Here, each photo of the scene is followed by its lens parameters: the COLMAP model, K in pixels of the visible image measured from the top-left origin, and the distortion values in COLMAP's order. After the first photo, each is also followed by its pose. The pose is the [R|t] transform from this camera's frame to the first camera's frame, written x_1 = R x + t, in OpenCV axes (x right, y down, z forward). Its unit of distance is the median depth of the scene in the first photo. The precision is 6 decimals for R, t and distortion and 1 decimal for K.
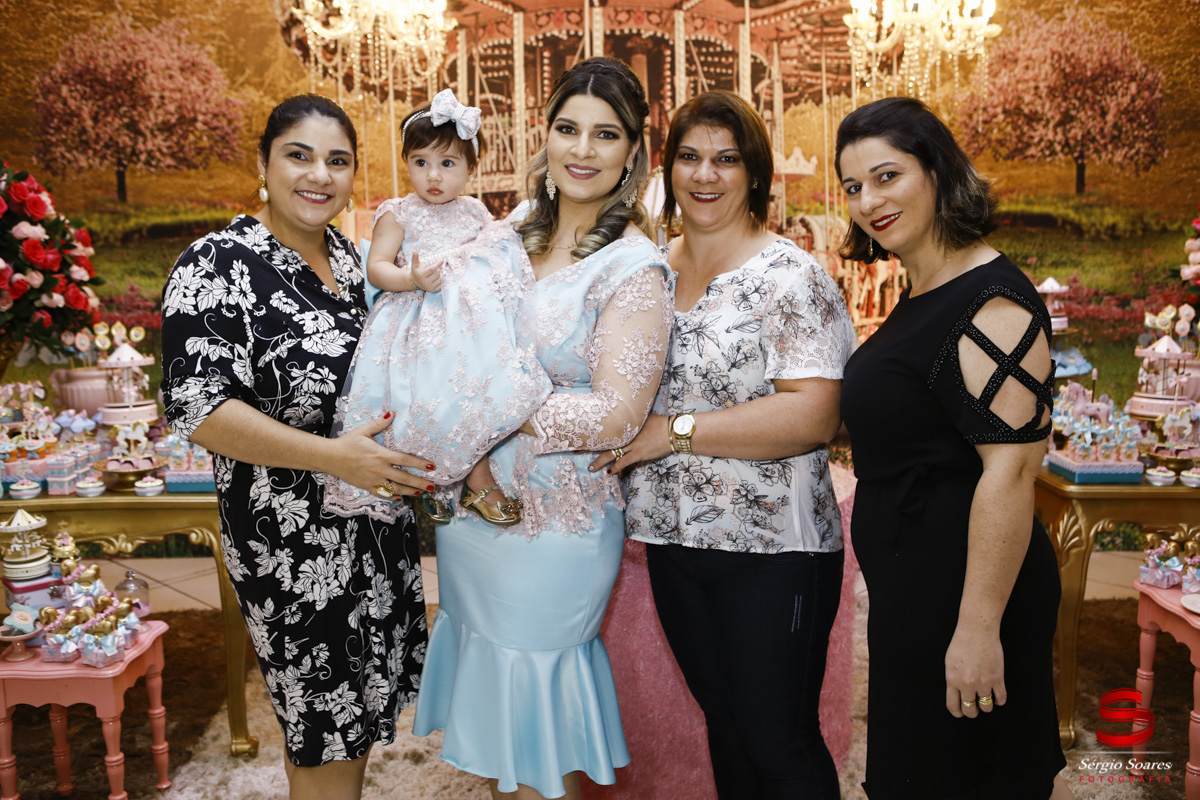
lens RADIAL K [[1205.4, 0, 601.7], [0, 1205.4, 412.6], [0, 0, 1]] dist [-0.043888, 0.000000]
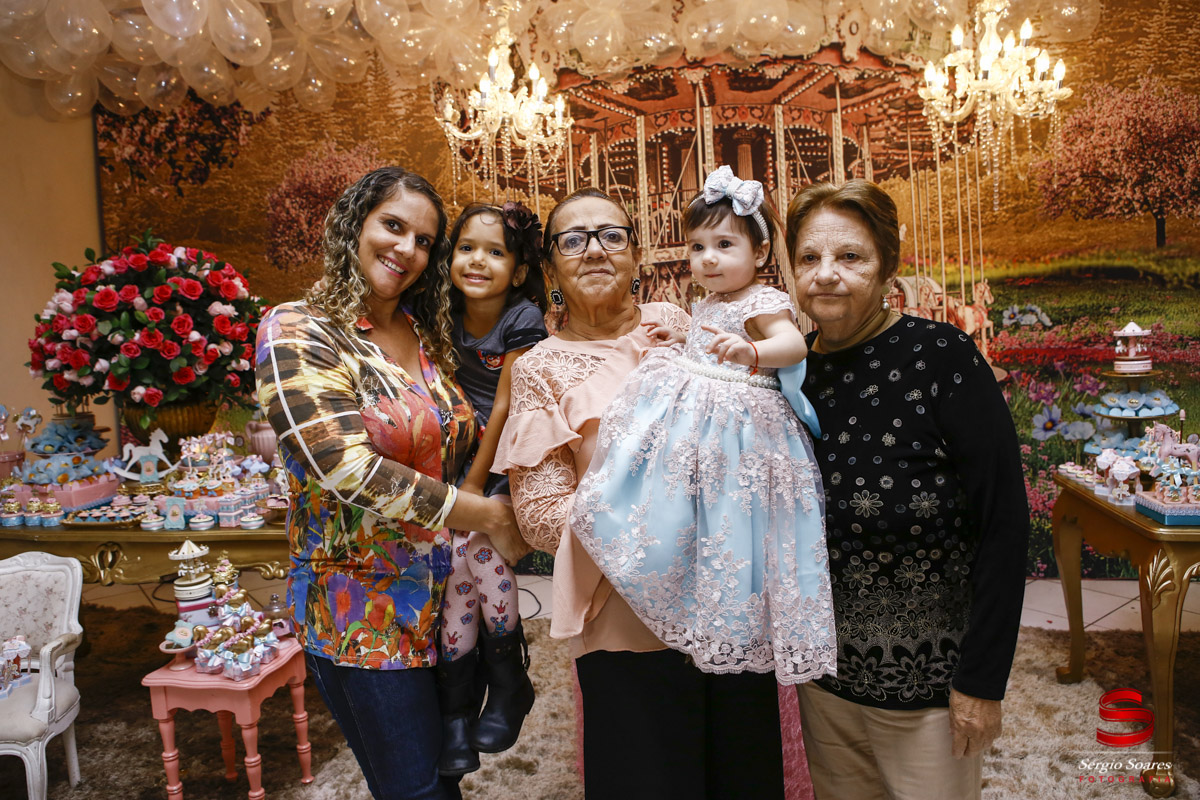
lens RADIAL K [[914.5, 0, 587.7], [0, 914.5, 402.2], [0, 0, 1]] dist [-0.105276, 0.081450]
pose [[0.980306, -0.014992, -0.196915, 0.051341], [0.004832, 0.998637, -0.051974, -0.004739], [0.197425, 0.049999, 0.979042, 0.127662]]
